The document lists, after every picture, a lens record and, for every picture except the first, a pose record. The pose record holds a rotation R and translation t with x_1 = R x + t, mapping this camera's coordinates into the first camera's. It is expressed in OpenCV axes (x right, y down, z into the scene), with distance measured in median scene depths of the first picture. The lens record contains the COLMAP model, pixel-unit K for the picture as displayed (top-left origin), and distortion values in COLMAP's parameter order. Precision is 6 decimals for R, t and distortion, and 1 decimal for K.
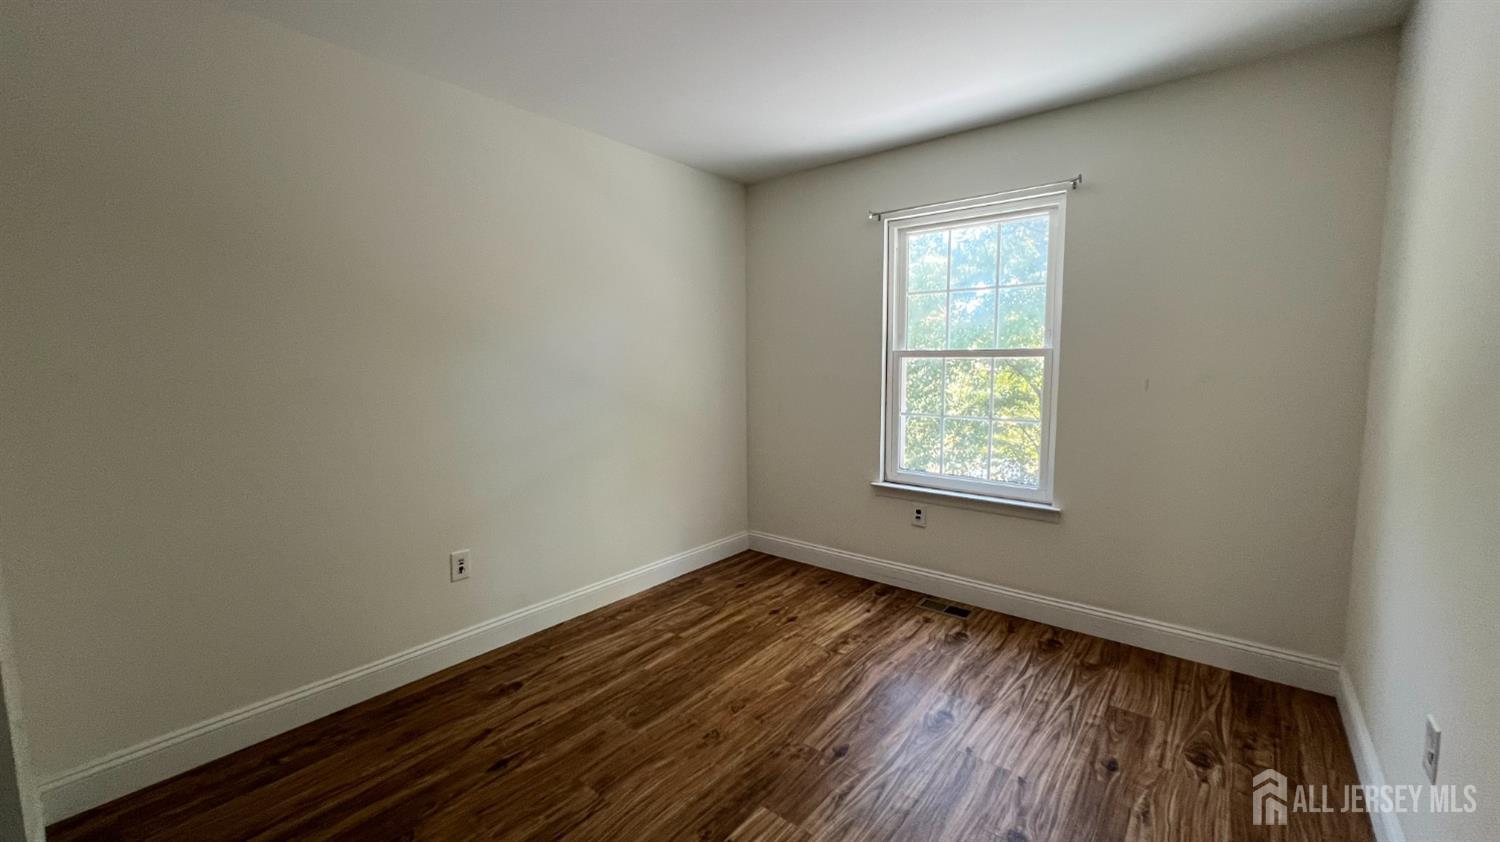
lens RADIAL K [[600.3, 0, 748.6], [0, 600.3, 418.3], [0, 0, 1]] dist [0.000305, -0.000016]
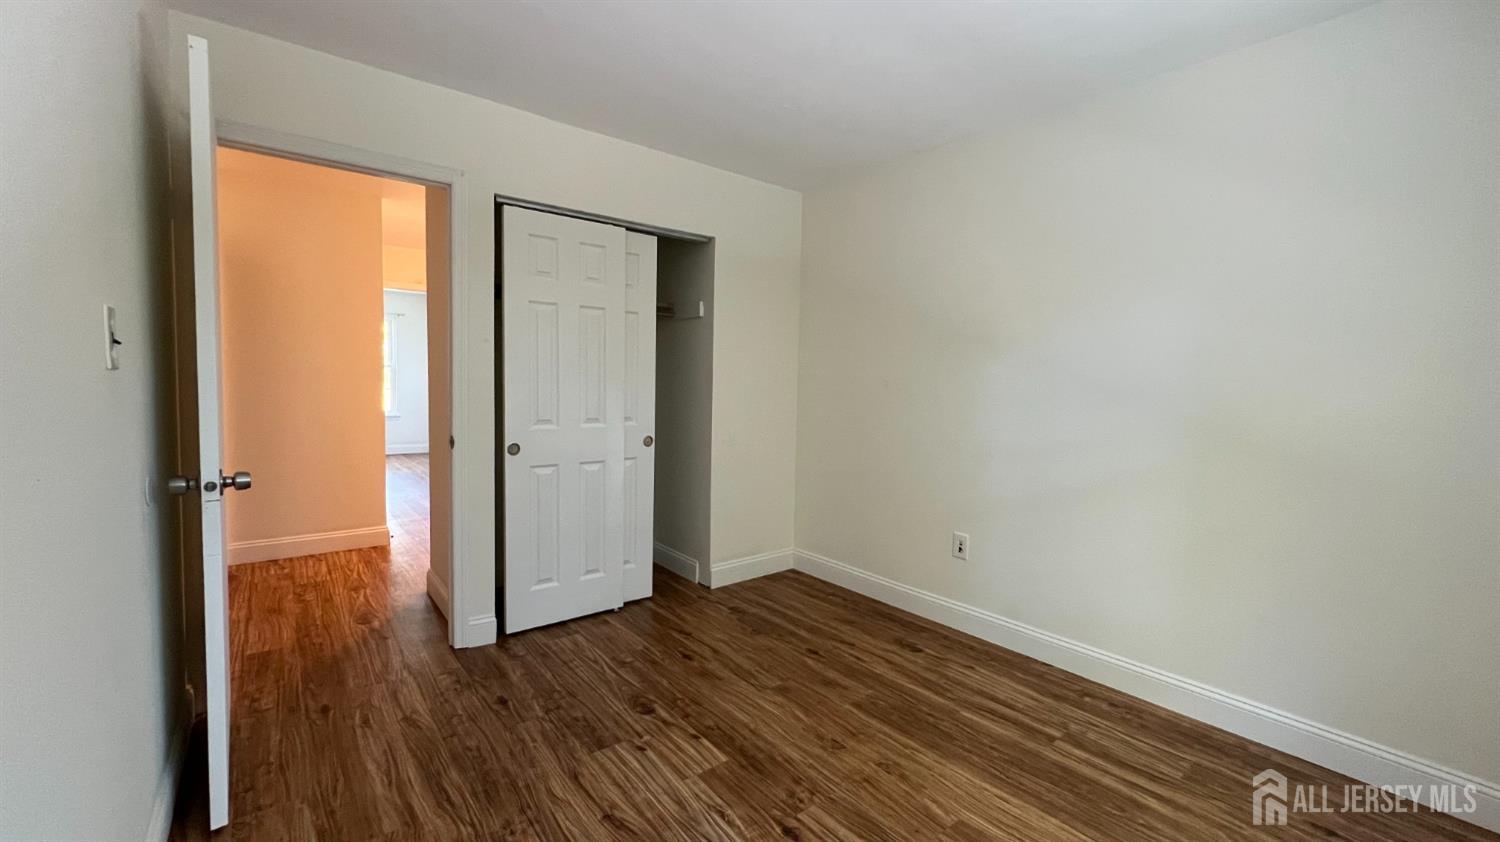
lens RADIAL K [[600.3, 0, 748.6], [0, 600.3, 418.3], [0, 0, 1]] dist [0.000305, -0.000016]
pose [[-0.209223, 0.063926, -0.975776, 0.776423], [-0.116412, 0.989137, 0.089762, -0.059229], [0.970914, 0.132372, -0.199509, 0.863255]]
